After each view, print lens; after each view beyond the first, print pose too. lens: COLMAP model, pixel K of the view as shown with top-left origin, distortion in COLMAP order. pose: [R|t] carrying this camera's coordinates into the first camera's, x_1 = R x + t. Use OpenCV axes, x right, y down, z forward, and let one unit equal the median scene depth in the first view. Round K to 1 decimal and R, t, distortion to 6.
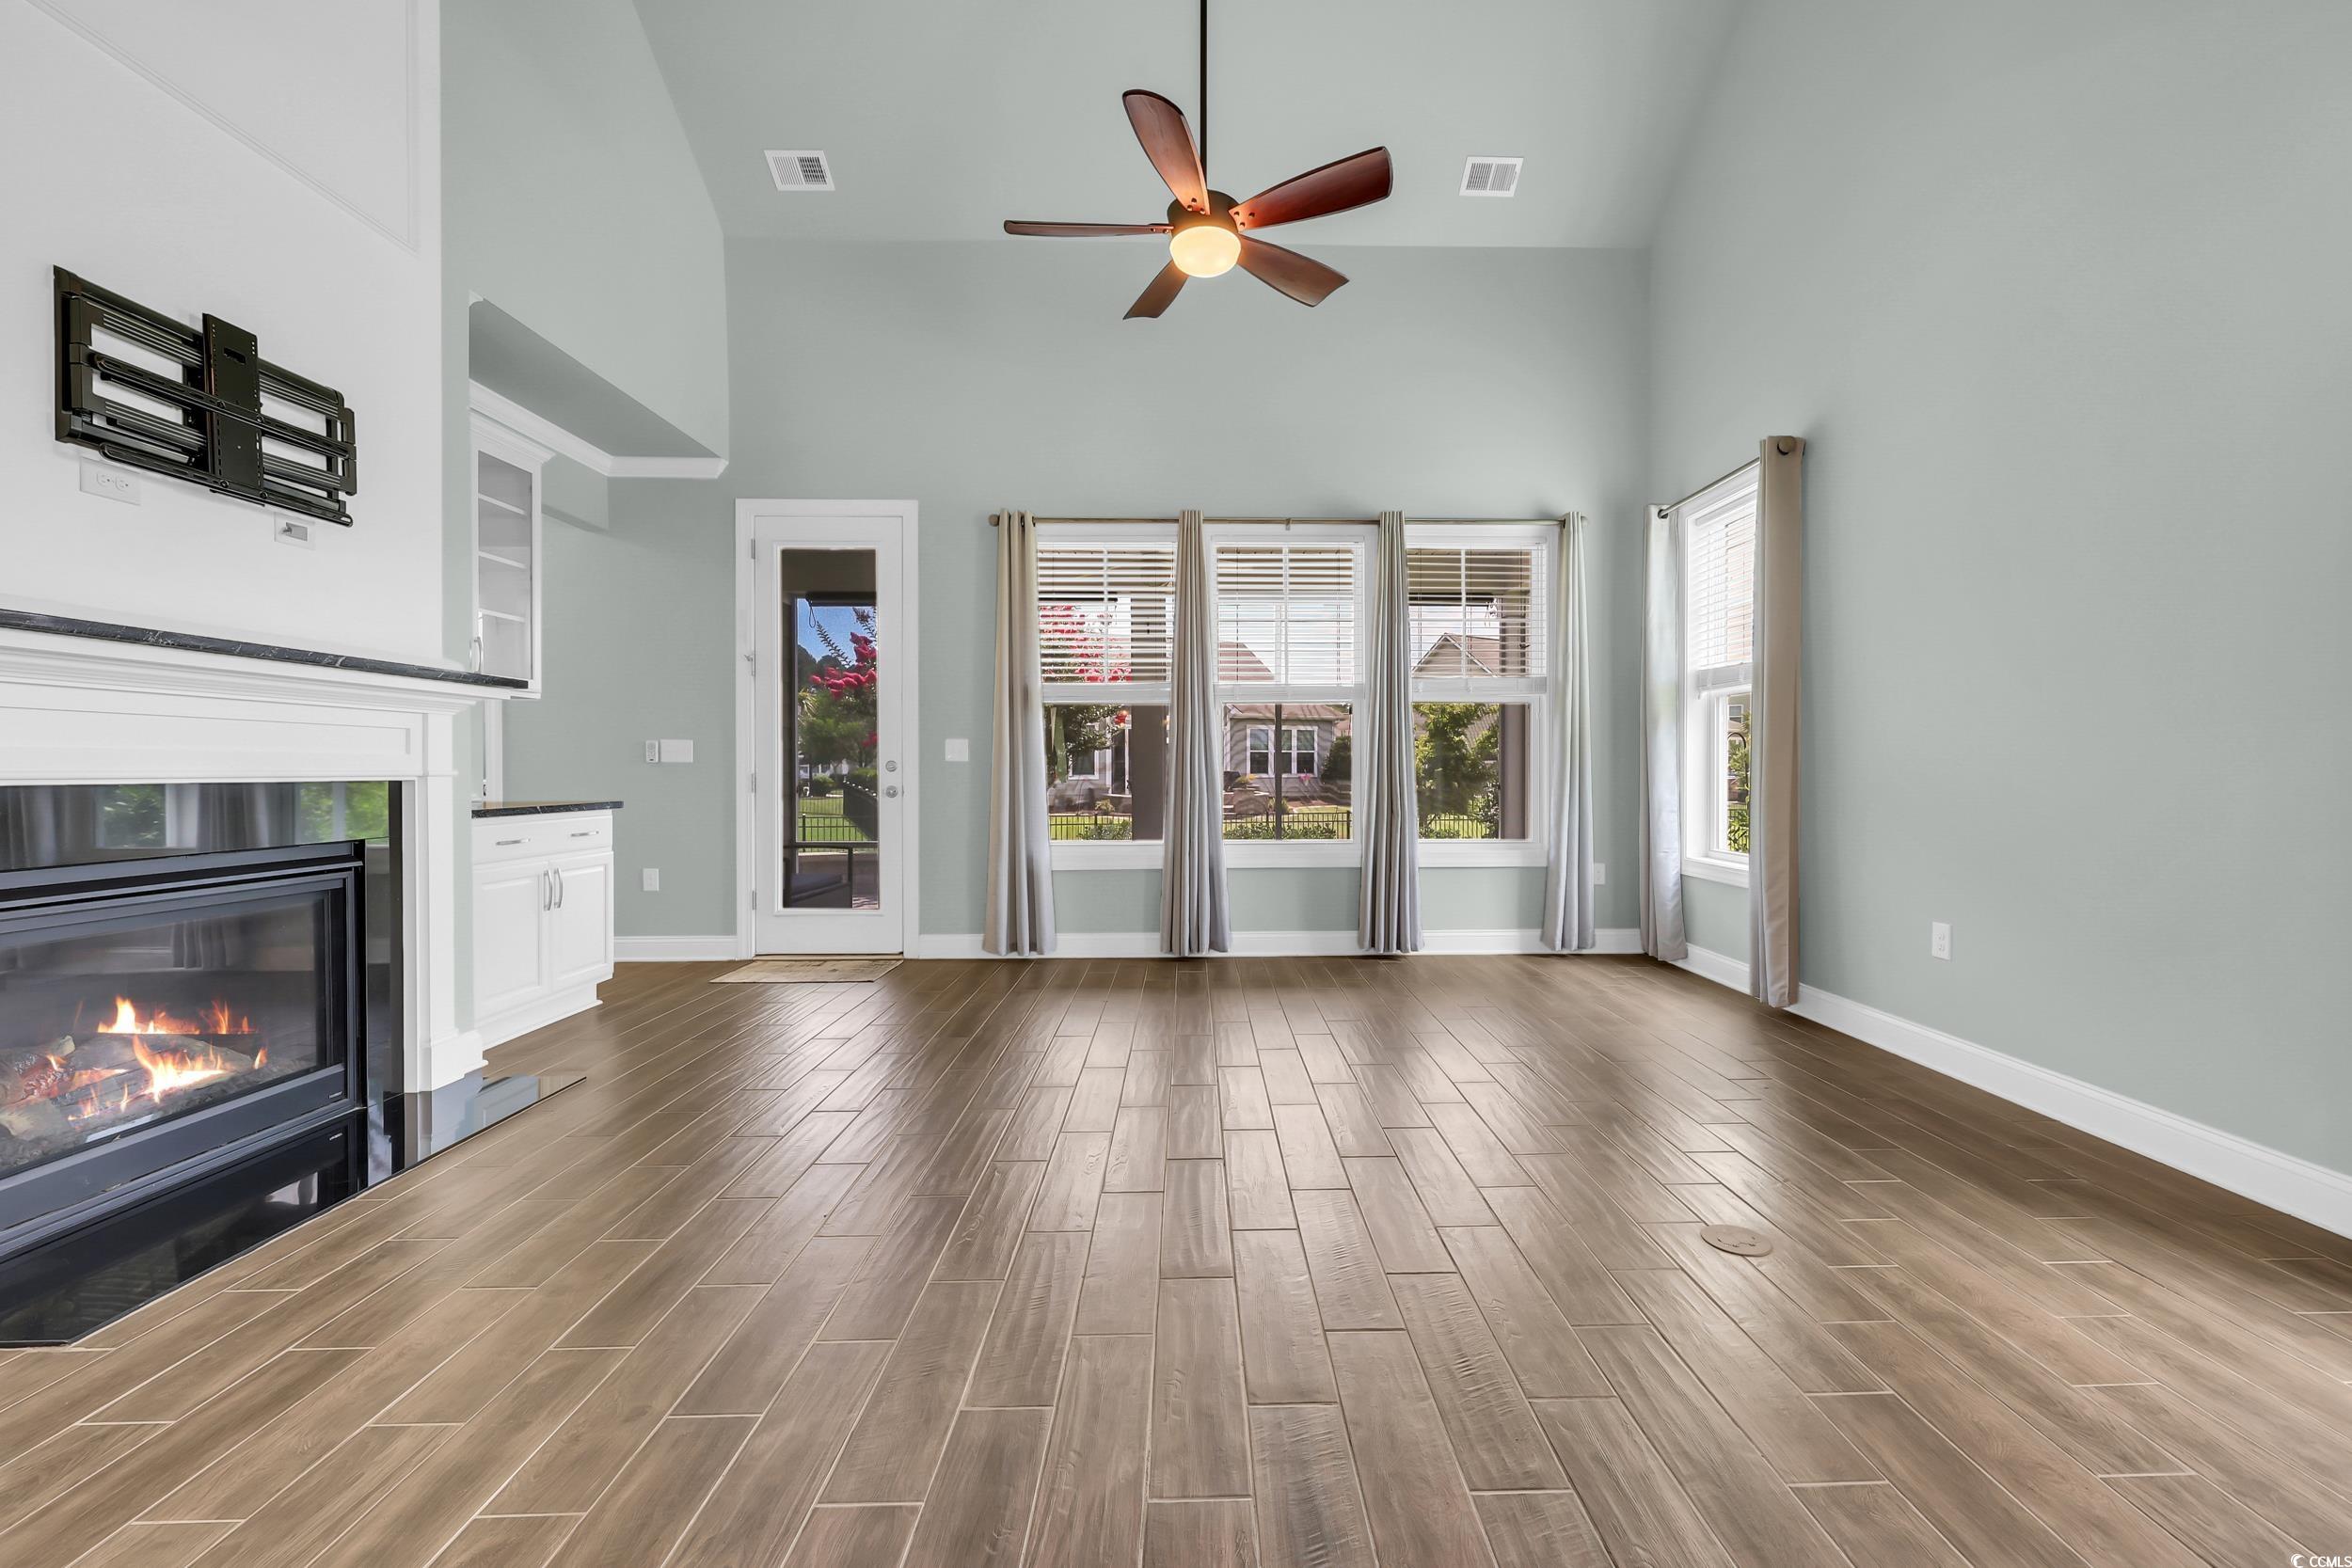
lens RADIAL K [[964.4, 0, 1218.4], [0, 964.4, 779.4], [0, 0, 1]] dist [-0.001558, 0.000175]
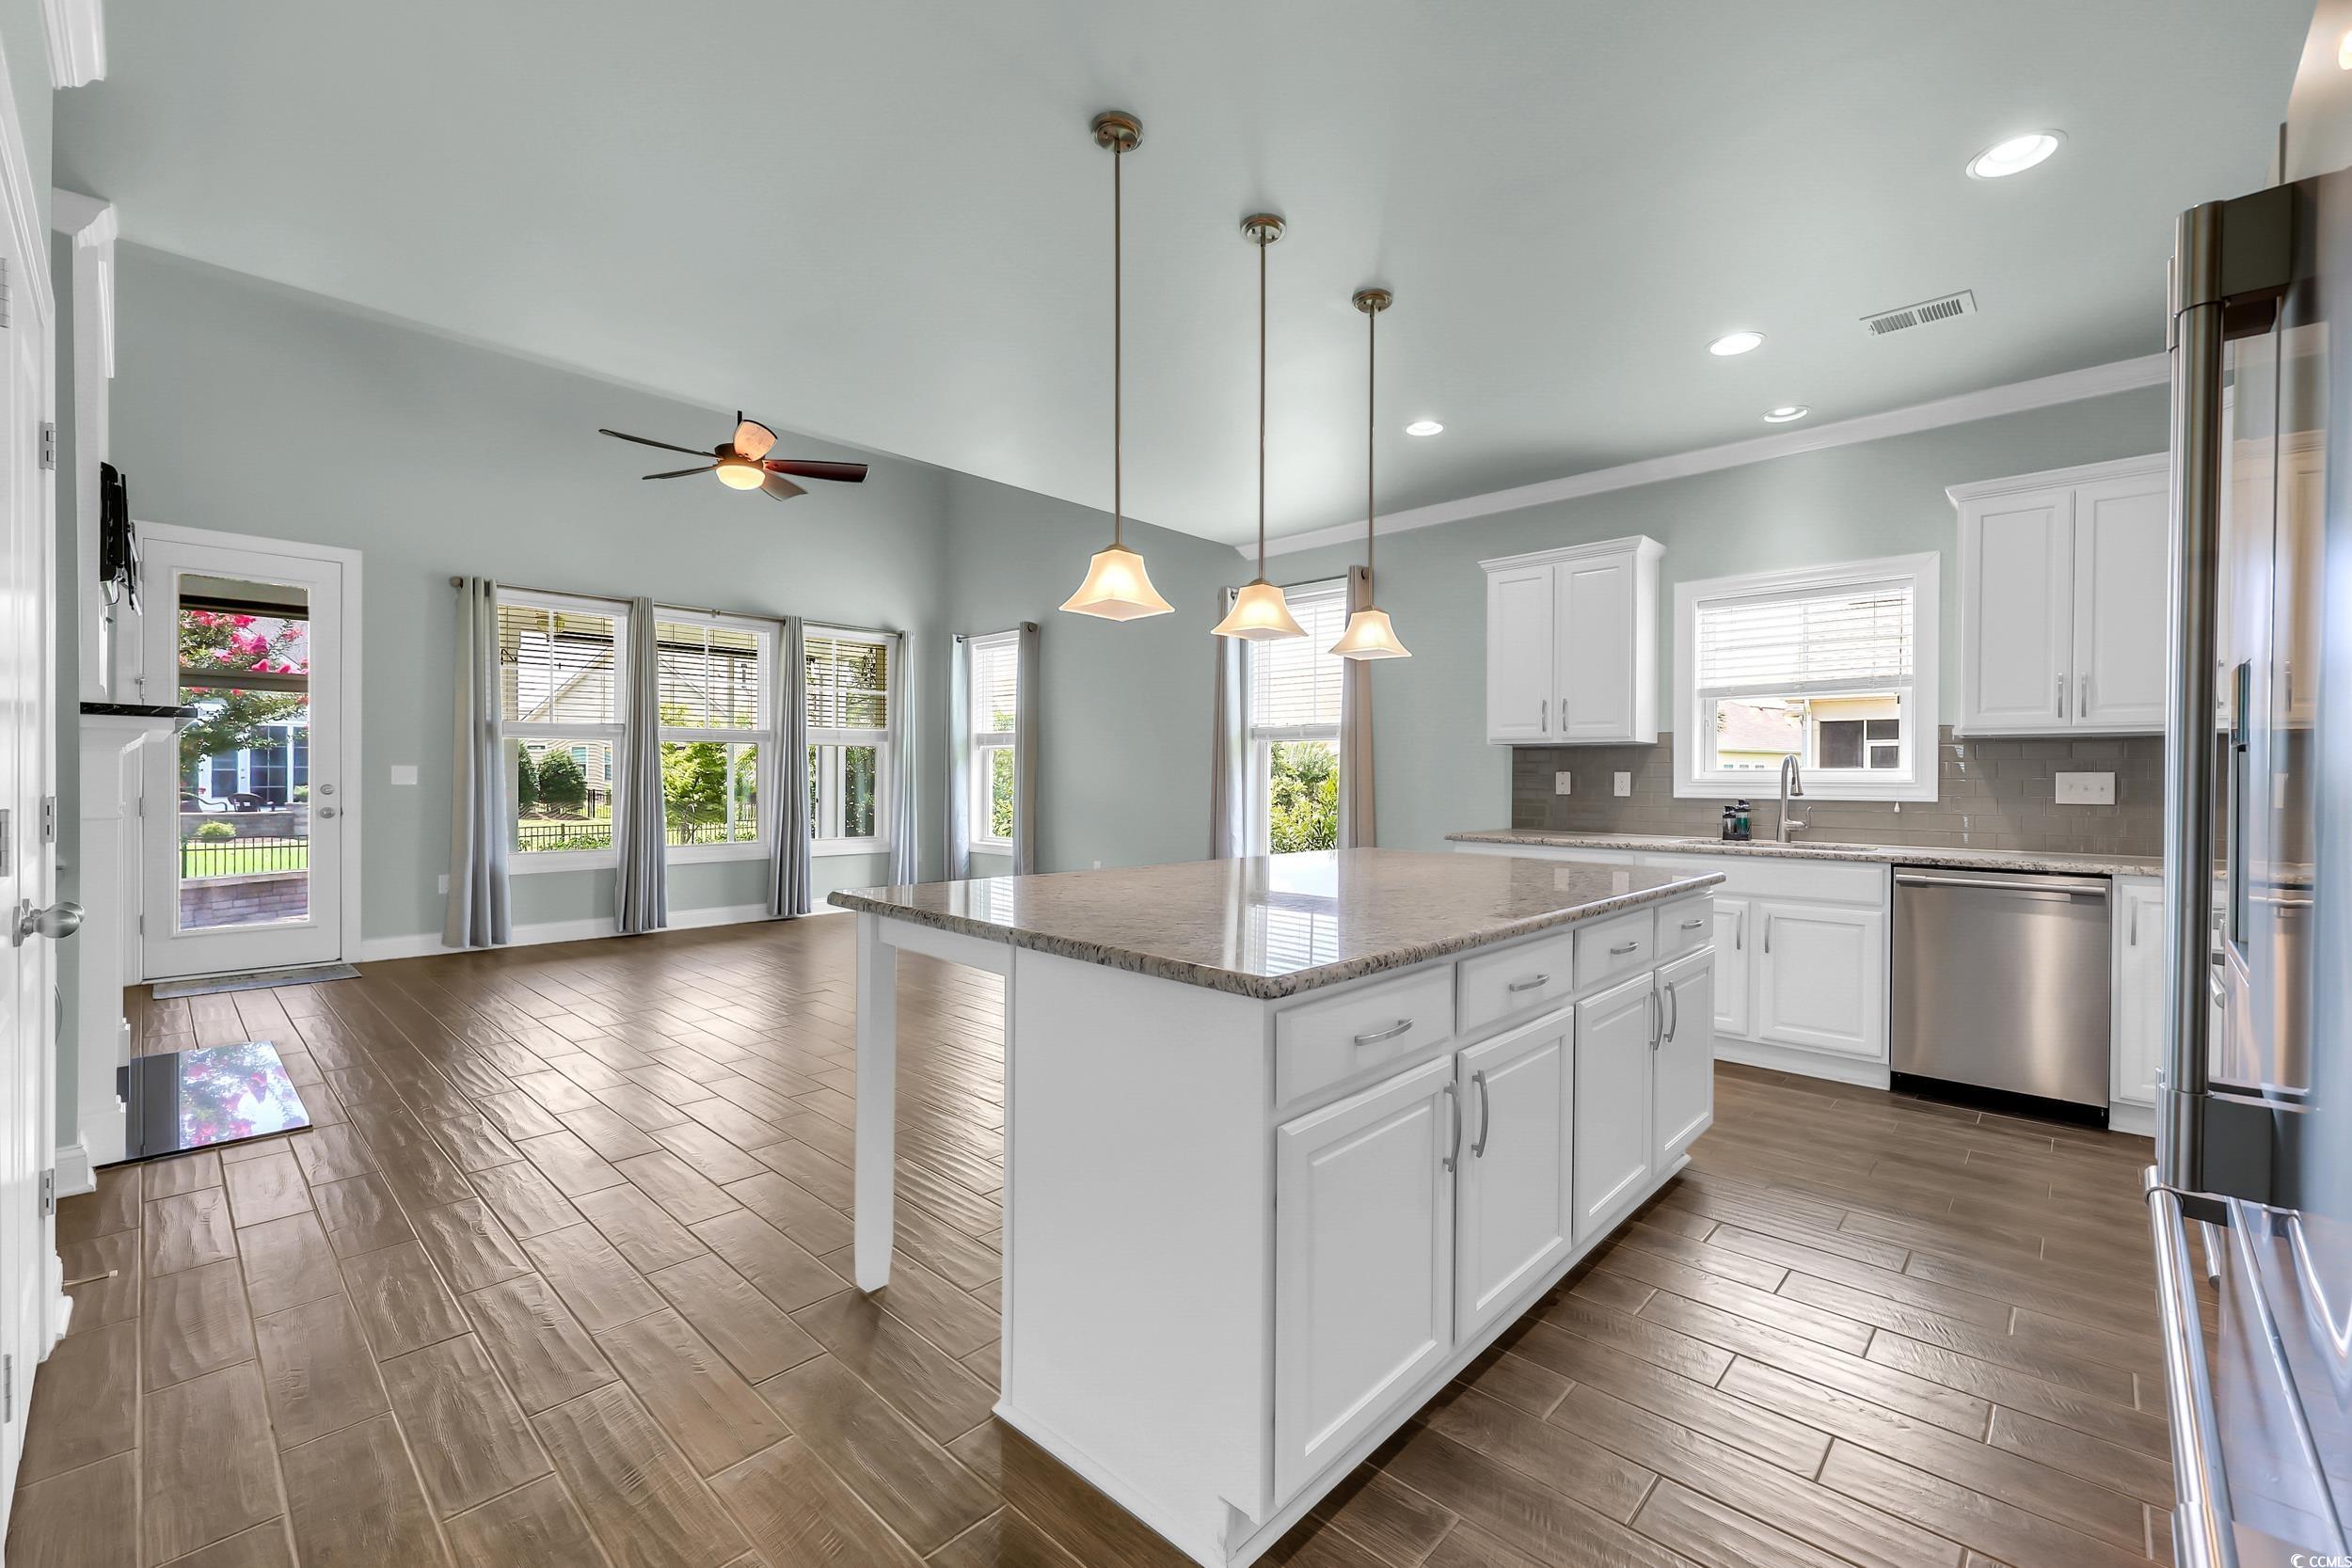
lens RADIAL K [[964.4, 0, 1218.4], [0, 964.4, 779.4], [0, 0, 1]] dist [-0.001558, 0.000175]
pose [[0.694208, 0.005330, 0.719754, -0.429418], [-0.000964, 0.999979, -0.006475, -0.019014], [-0.719774, 0.003801, 0.694198, -0.489407]]
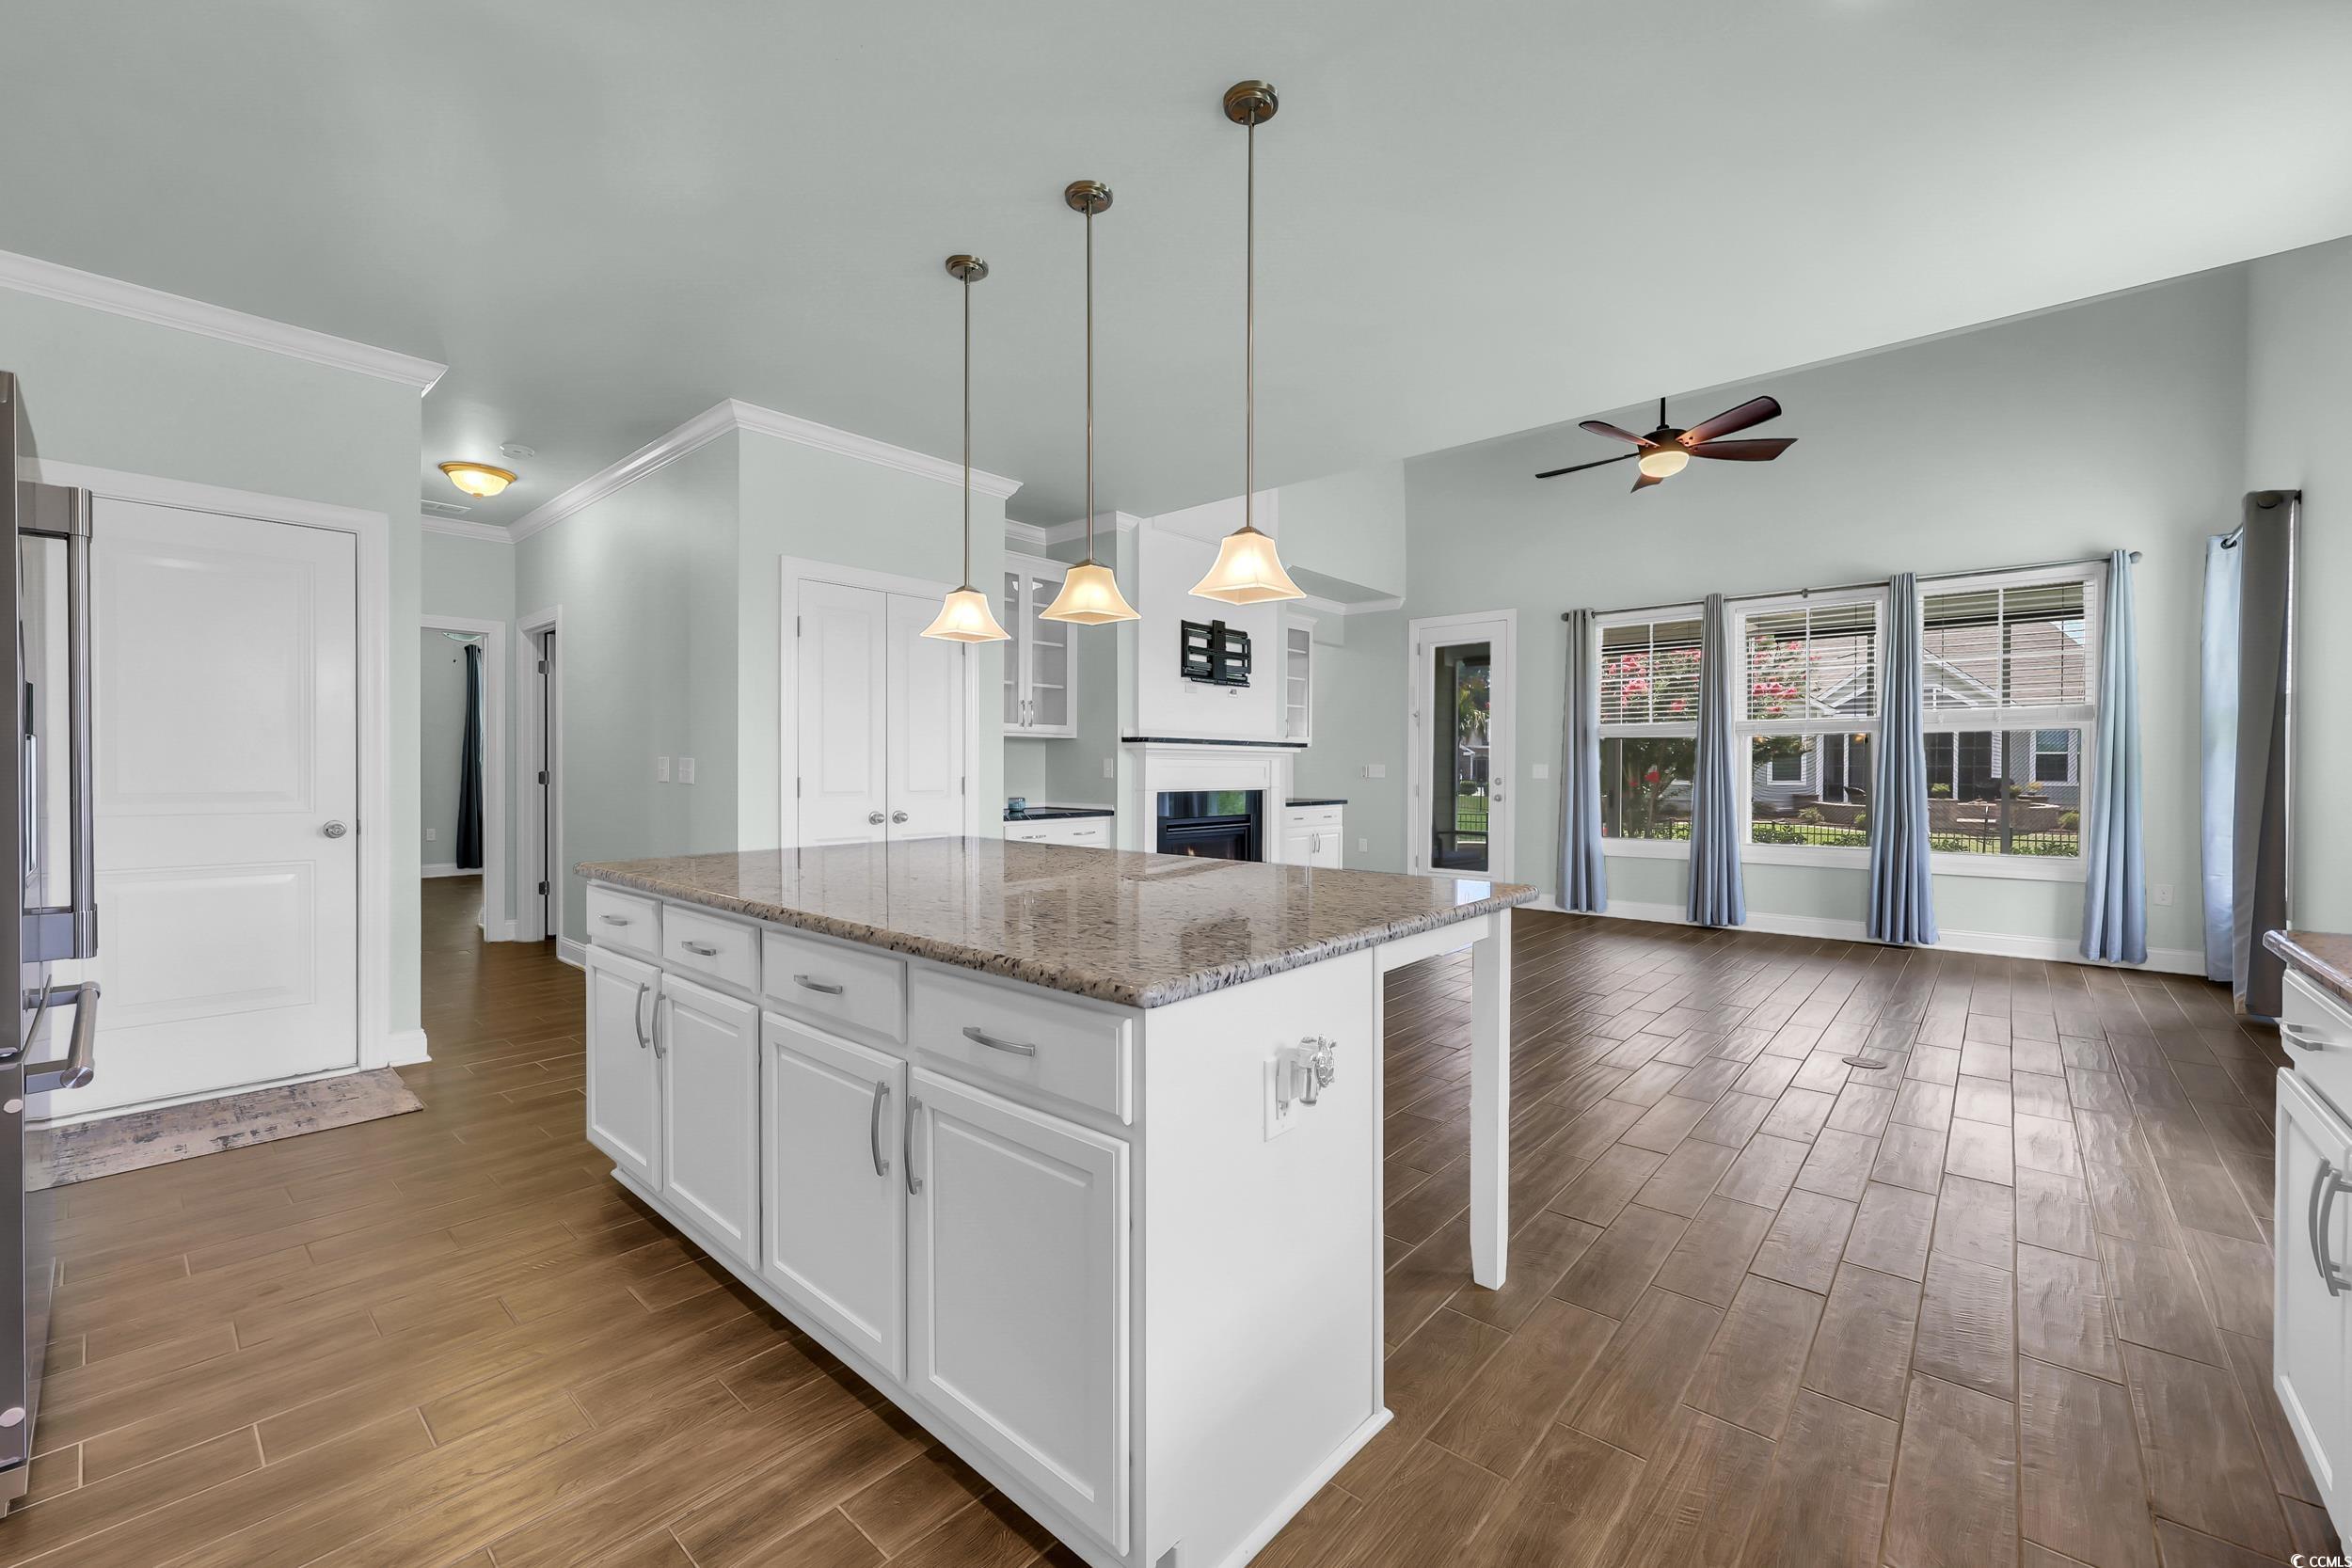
lens RADIAL K [[942.9, 0, 1172.9], [0, 942.9, 772.3], [0, 0, 1]] dist [-0.000591, 0.000043]
pose [[0.729689, 0.005235, -0.683759, 0.321577], [-0.010830, 0.999934, -0.003902, -0.017033], [0.683693, 0.010252, 0.729697, -0.472595]]
